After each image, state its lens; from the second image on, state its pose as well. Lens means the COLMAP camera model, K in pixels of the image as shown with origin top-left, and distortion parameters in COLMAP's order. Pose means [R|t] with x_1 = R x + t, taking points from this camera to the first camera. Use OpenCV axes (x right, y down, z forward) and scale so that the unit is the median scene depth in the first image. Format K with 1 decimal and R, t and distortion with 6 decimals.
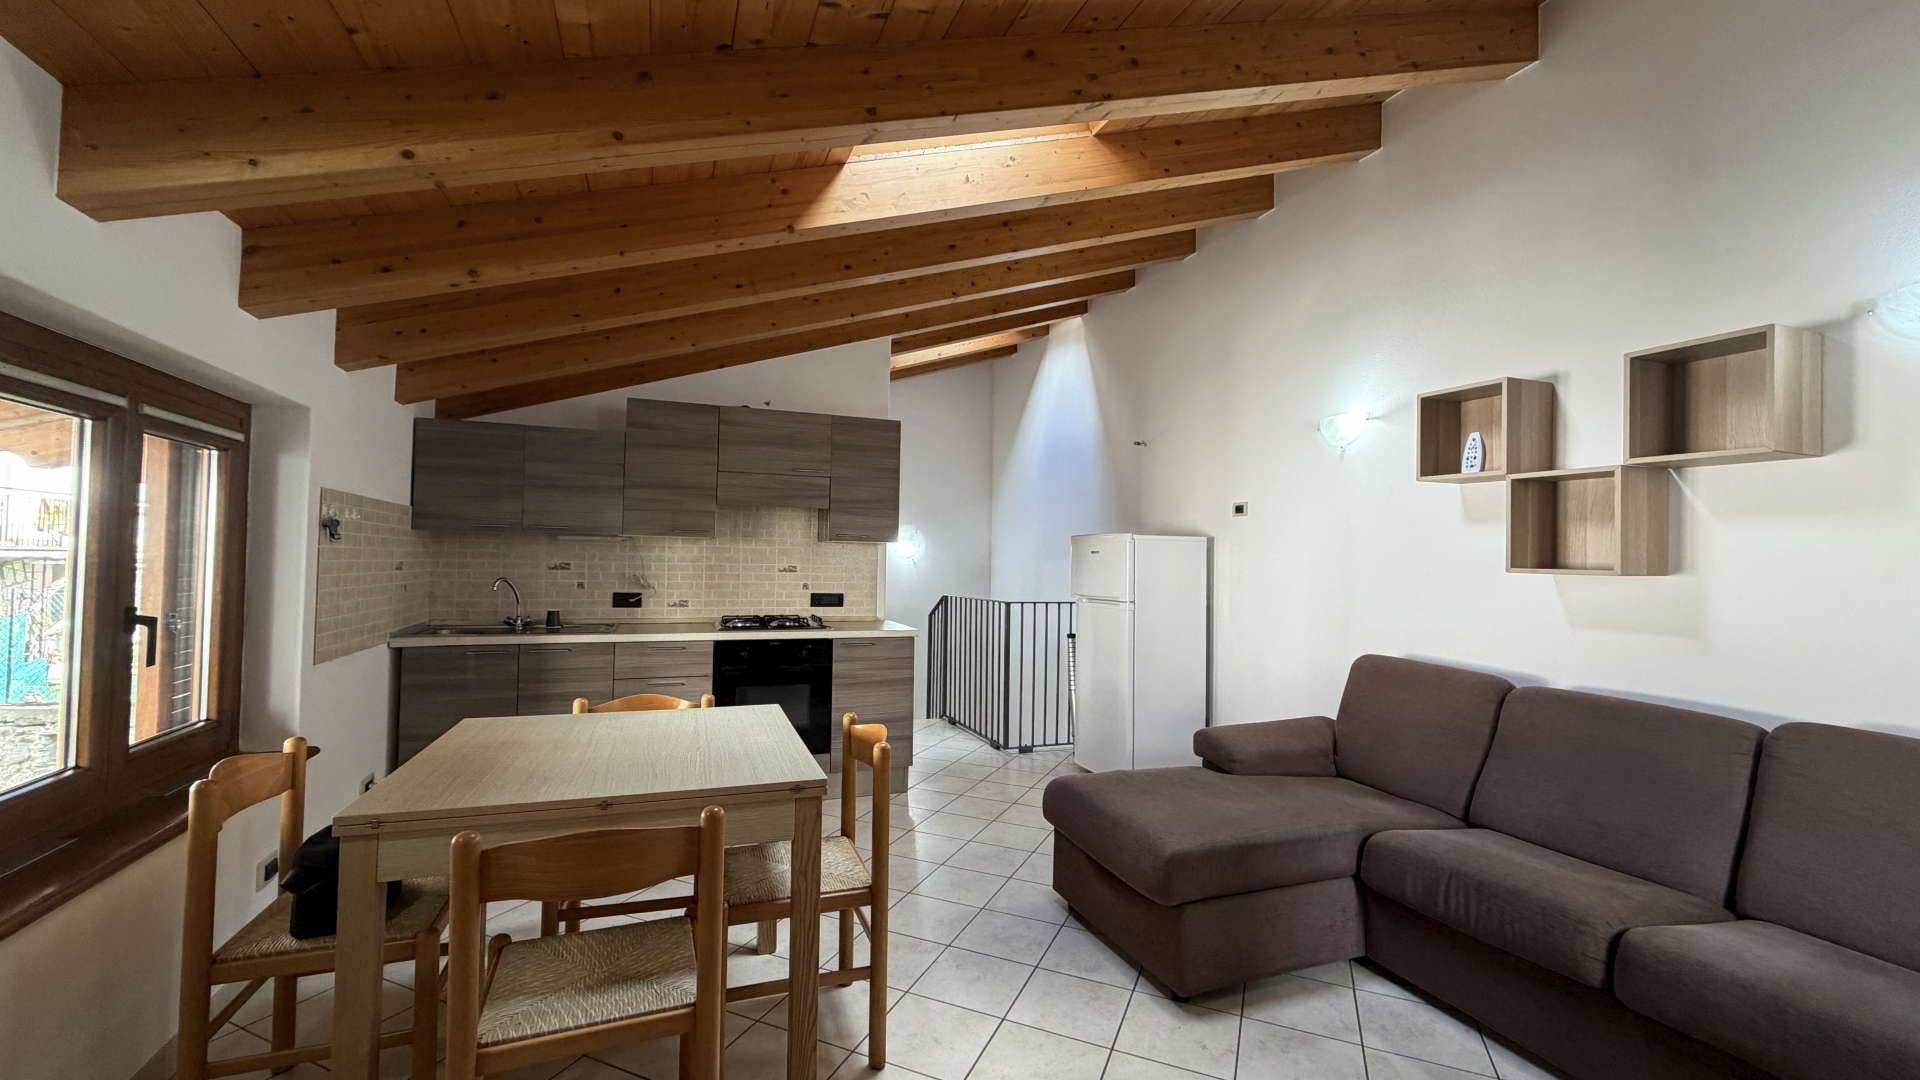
lens RADIAL K [[761.4, 0, 957.4], [0, 761.4, 541.1], [0, 0, 1]] dist [0.001941, 0.000239]
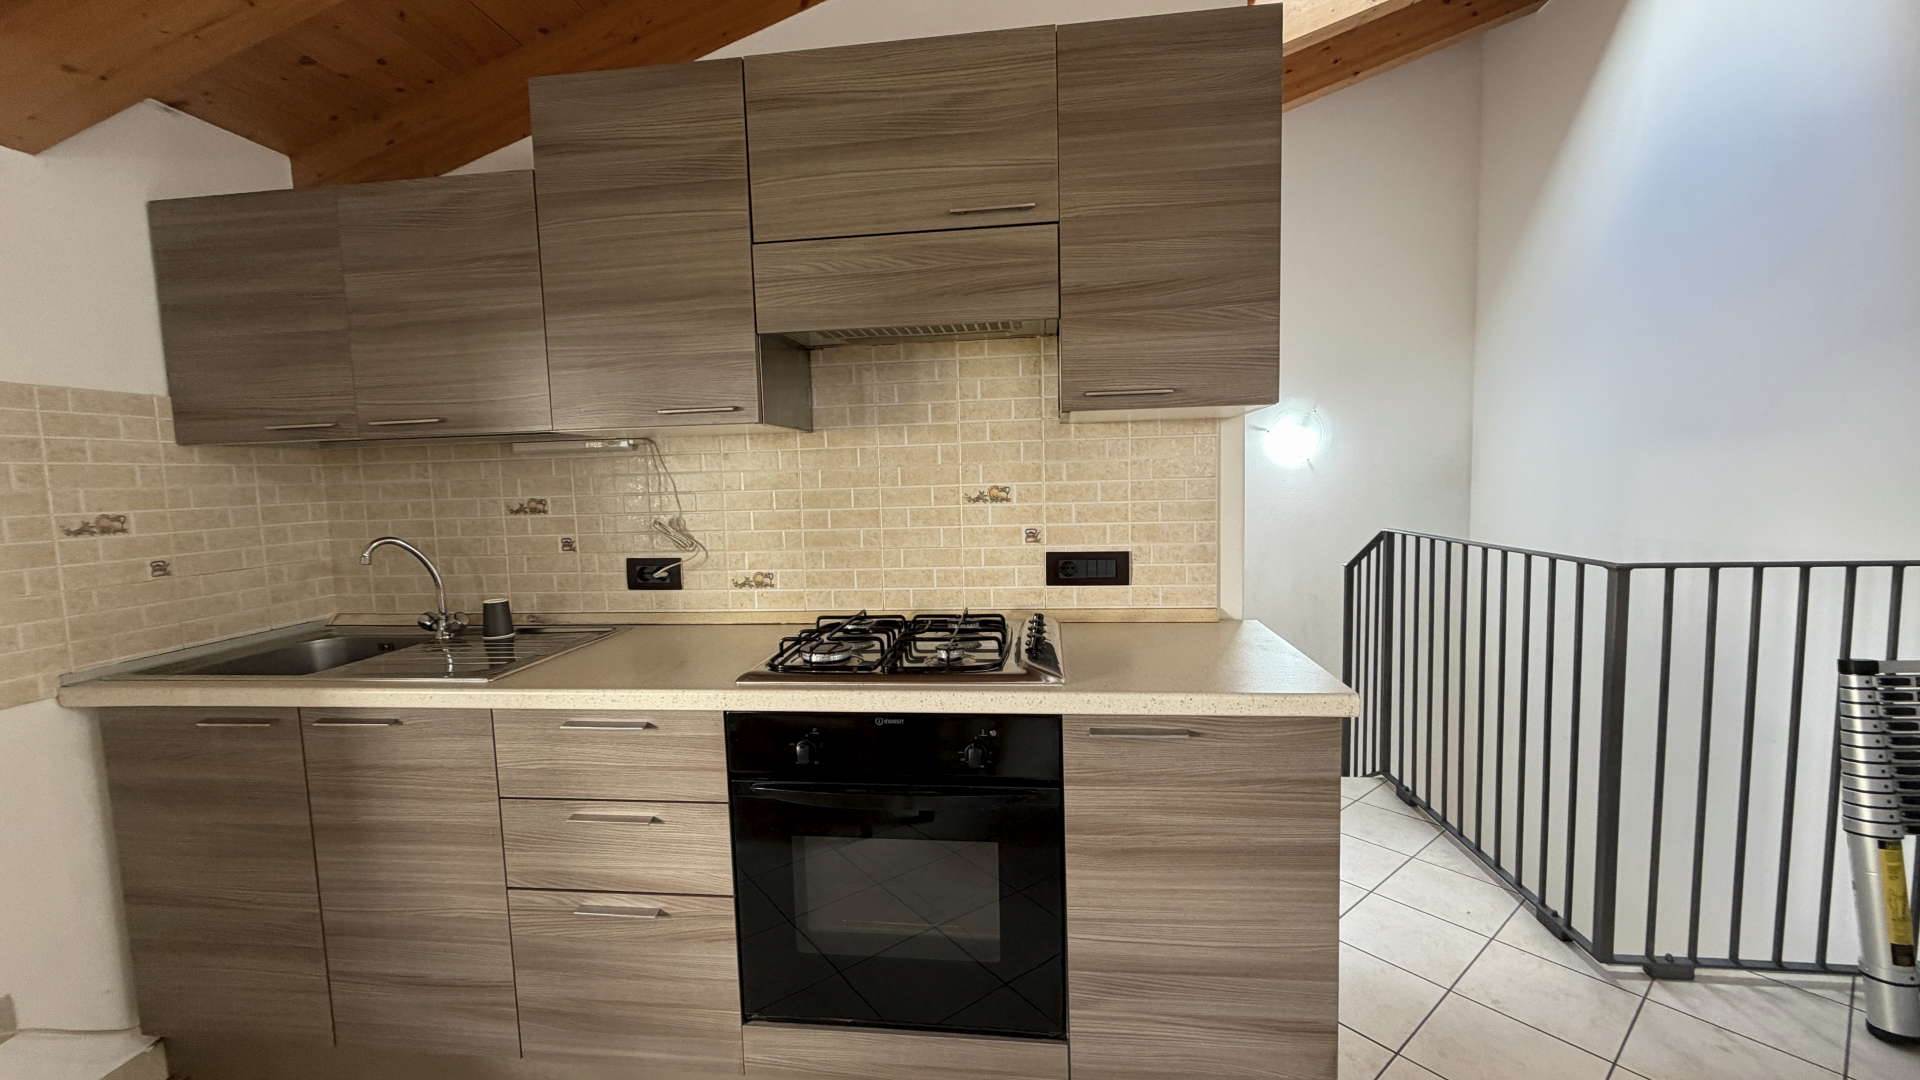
lens RADIAL K [[761.4, 0, 959.0], [0, 761.4, 542.2], [0, 0, 1]] dist [0.001941, 0.000239]
pose [[0.888740, -0.001613, -0.458409, -0.067047], [0.055899, 0.992913, 0.104881, 0.024788], [0.454991, -0.118836, 0.882531, 0.854191]]
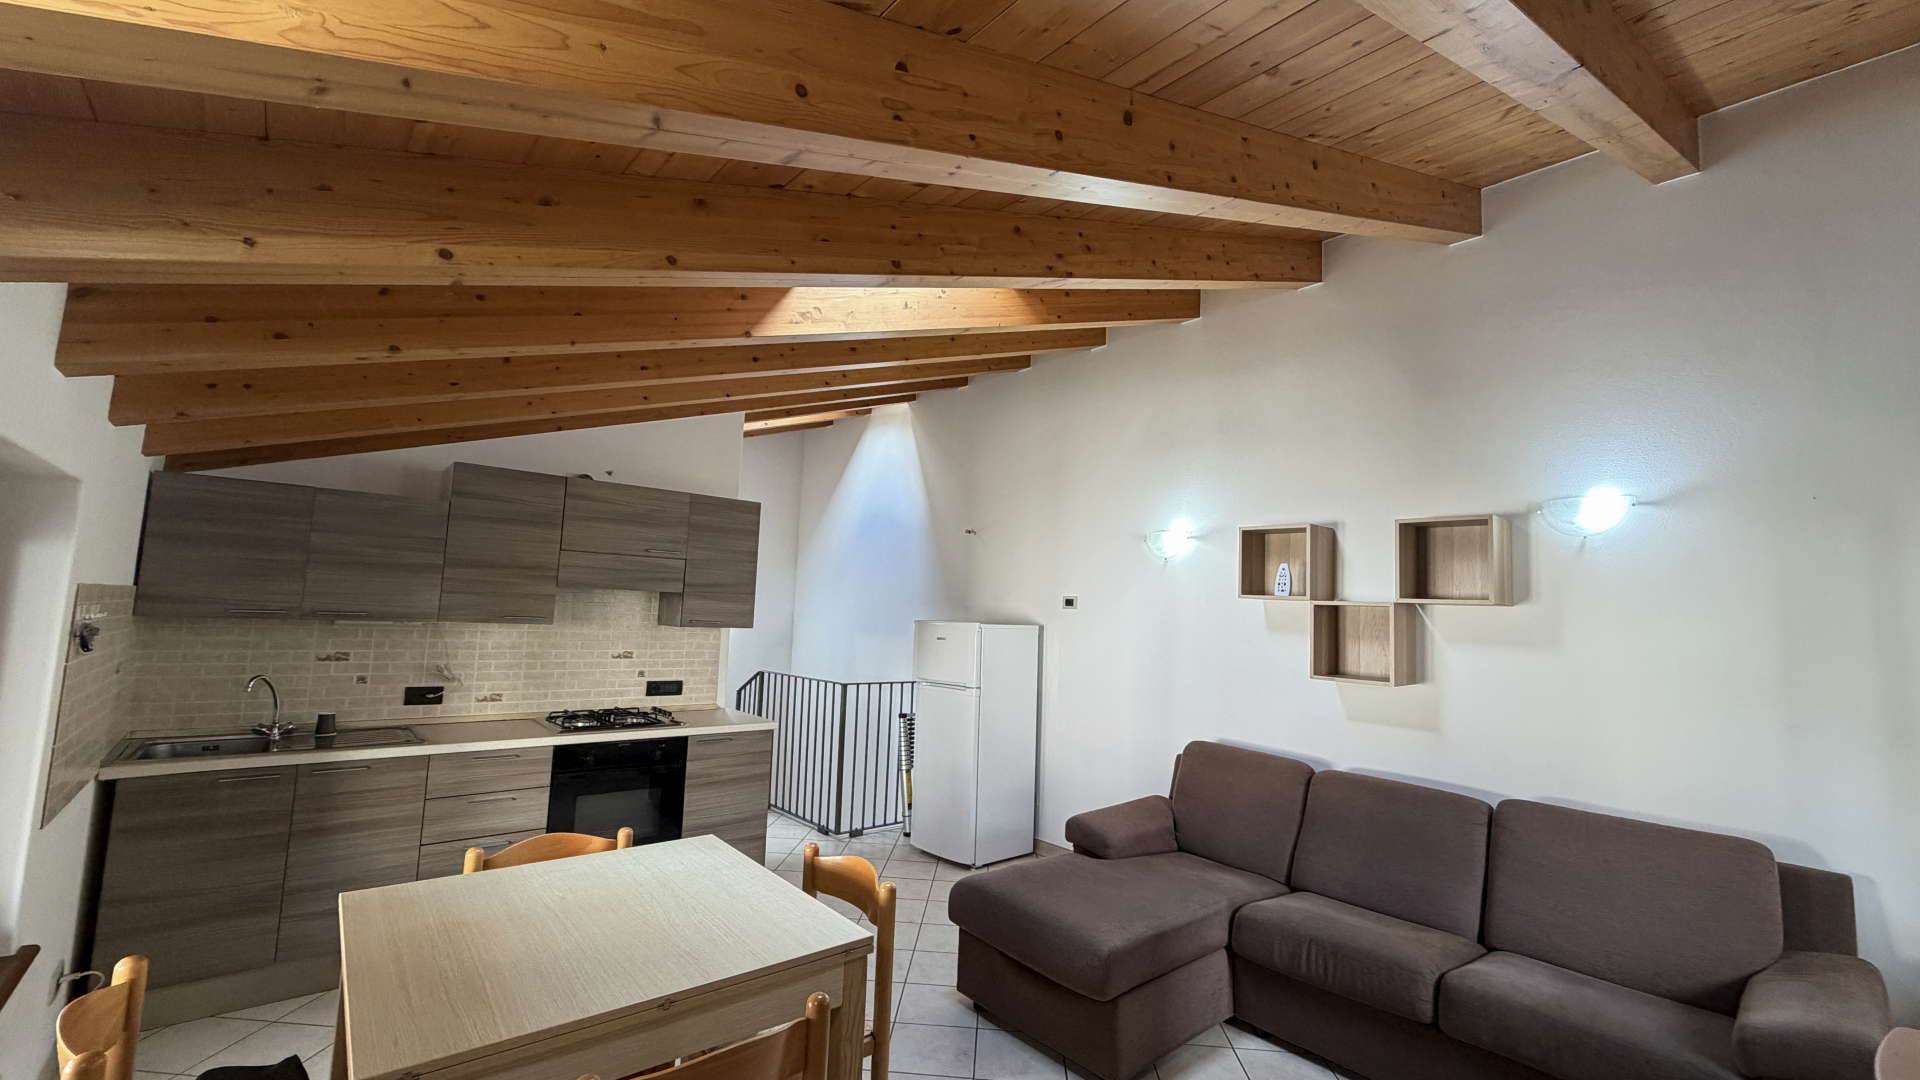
lens RADIAL K [[761.4, 0, 957.4], [0, 761.4, 540.3], [0, 0, 1]] dist [0.001941, 0.000239]
pose [[0.939218, 0.051596, 0.339423, -0.222047], [-0.030894, 0.997333, -0.066120, -0.070942], [-0.341930, 0.051615, 0.938307, 0.004088]]
